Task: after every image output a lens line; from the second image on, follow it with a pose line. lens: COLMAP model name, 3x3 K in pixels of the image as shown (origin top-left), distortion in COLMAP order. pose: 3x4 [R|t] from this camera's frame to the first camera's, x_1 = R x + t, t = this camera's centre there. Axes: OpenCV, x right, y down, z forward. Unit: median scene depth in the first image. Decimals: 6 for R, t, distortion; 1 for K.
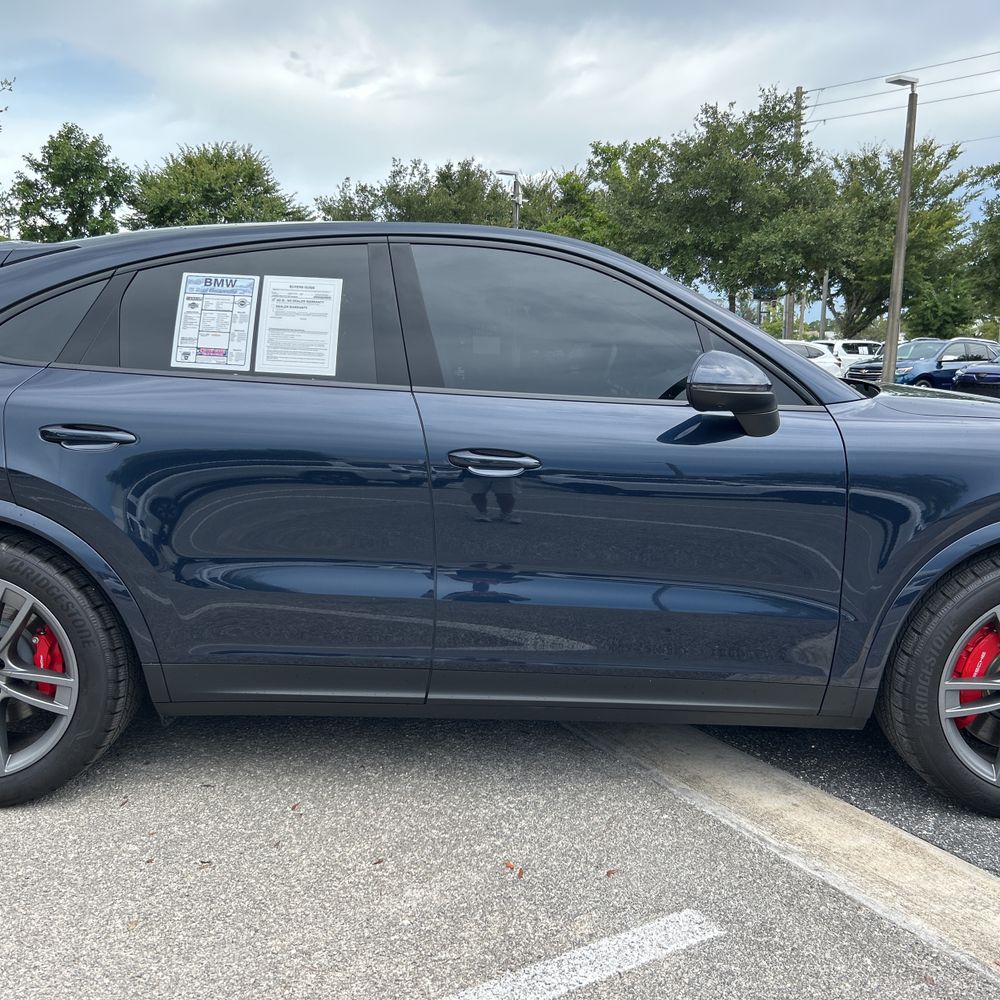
lens RADIAL K [[1016.2, 0, 504.3], [0, 1016.2, 501.9], [0, 0, 1]] dist [0.044338, -0.037845]
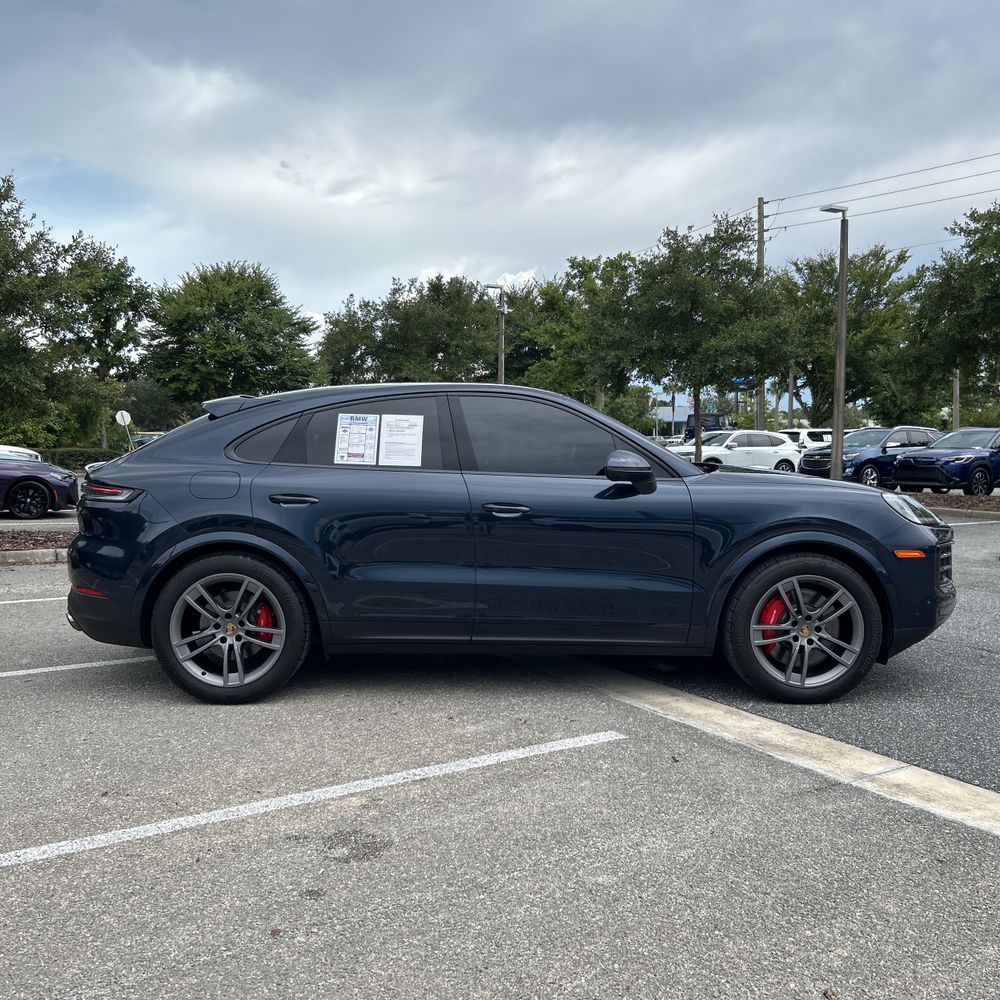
lens RADIAL K [[1006.2, 0, 488.2], [0, 1006.2, 496.9], [0, 0, 1]] dist [0.226590, -0.680236]
pose [[0.999850, -0.017031, -0.003060, -0.004653], [0.016668, 0.995439, -0.093934, 0.014020], [0.004646, 0.093869, 0.995574, -0.108988]]
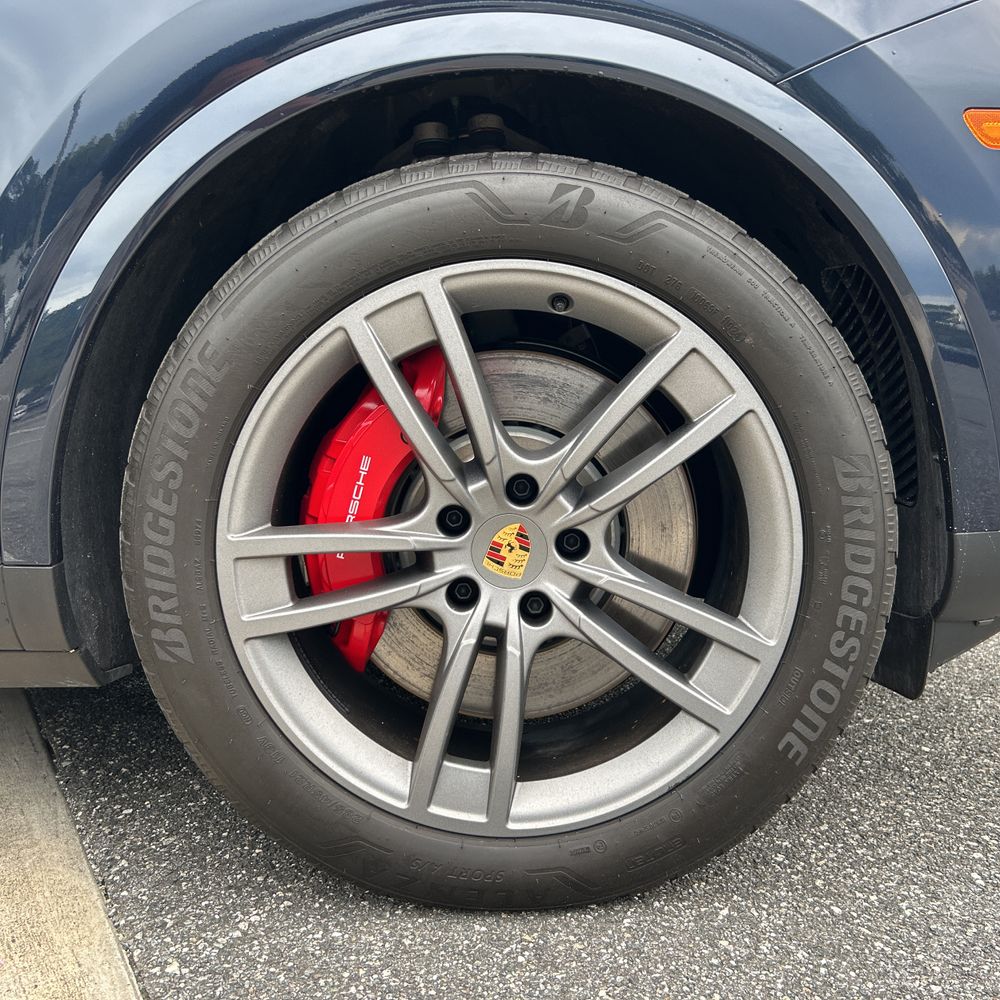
lens RADIAL K [[1010.9, 0, 501.5], [0, 1010.9, 489.9], [0, 0, 1]] dist [0.052508, -0.031473]
pose [[0.998666, -0.045436, -0.024526, 0.068161], [0.044703, 0.998560, -0.029662, 0.022288], [0.025839, 0.028526, 0.999259, 0.082865]]
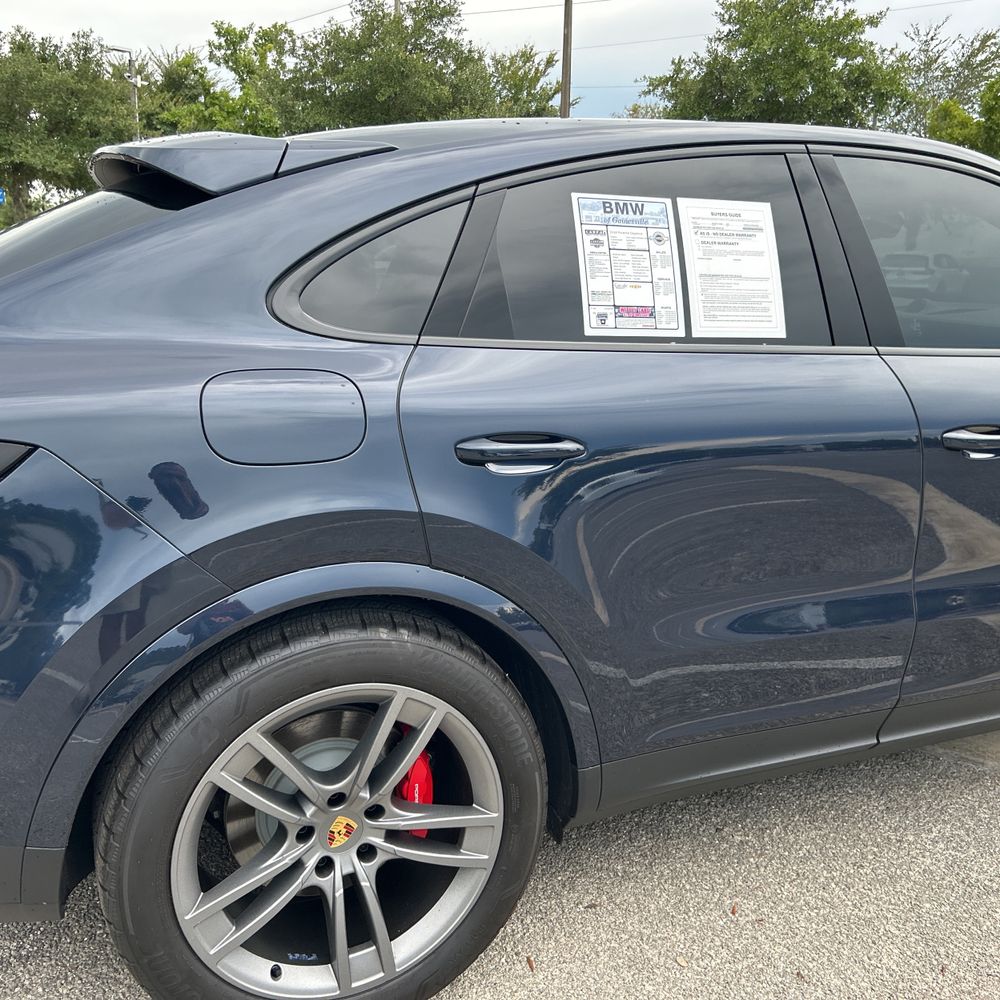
lens RADIAL K [[1016.3, 0, 497.5], [0, 1016.3, 481.2], [0, 0, 1]] dist [0.124889, -0.245223]
pose [[0.923389, -0.090919, 0.372943, -0.081731], [0.063475, 0.994336, 0.085246, -0.012405], [-0.378581, -0.055043, 0.923930, 0.049481]]
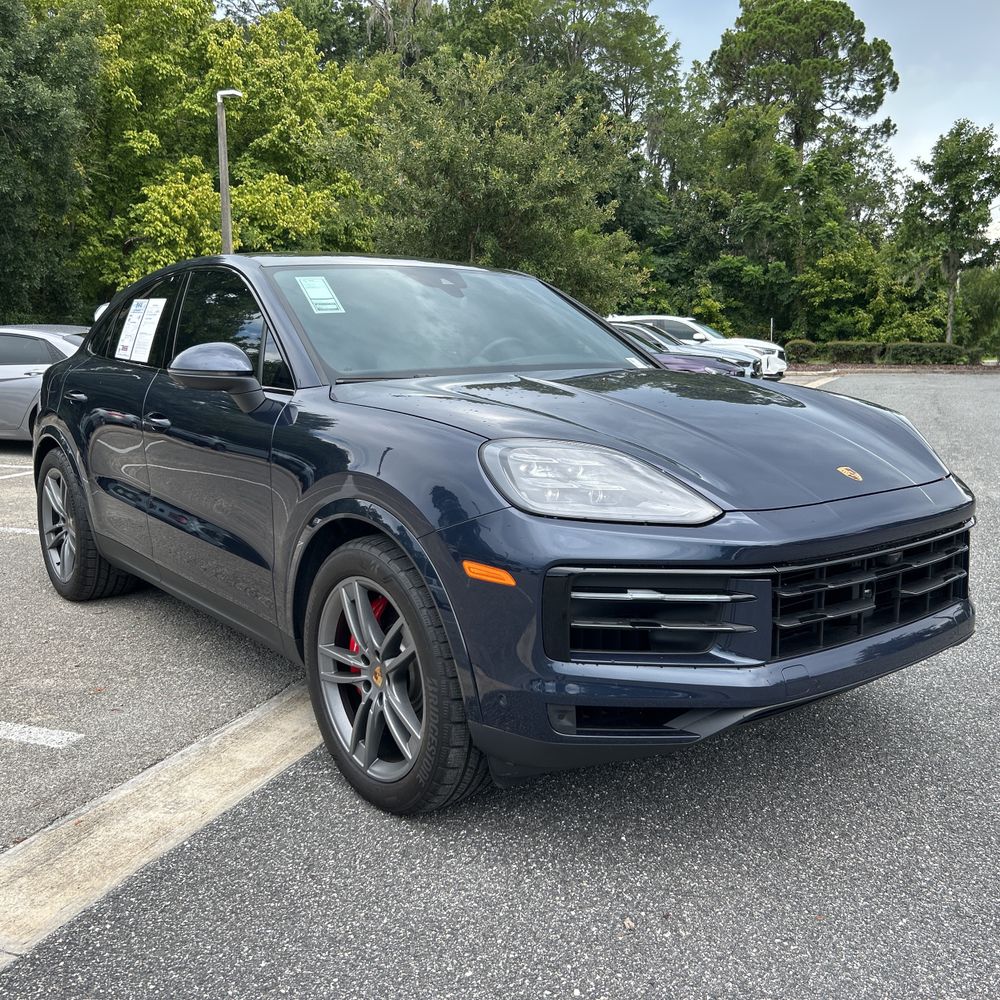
lens RADIAL K [[1010.9, 0, 501.5], [0, 1010.9, 489.9], [0, 0, 1]] dist [0.052508, -0.031473]
pose [[0.616125, 0.099181, -0.781379, 0.175000], [-0.104109, 0.993591, 0.044026, -0.007066], [0.780737, 0.054223, 0.622502, 0.060042]]
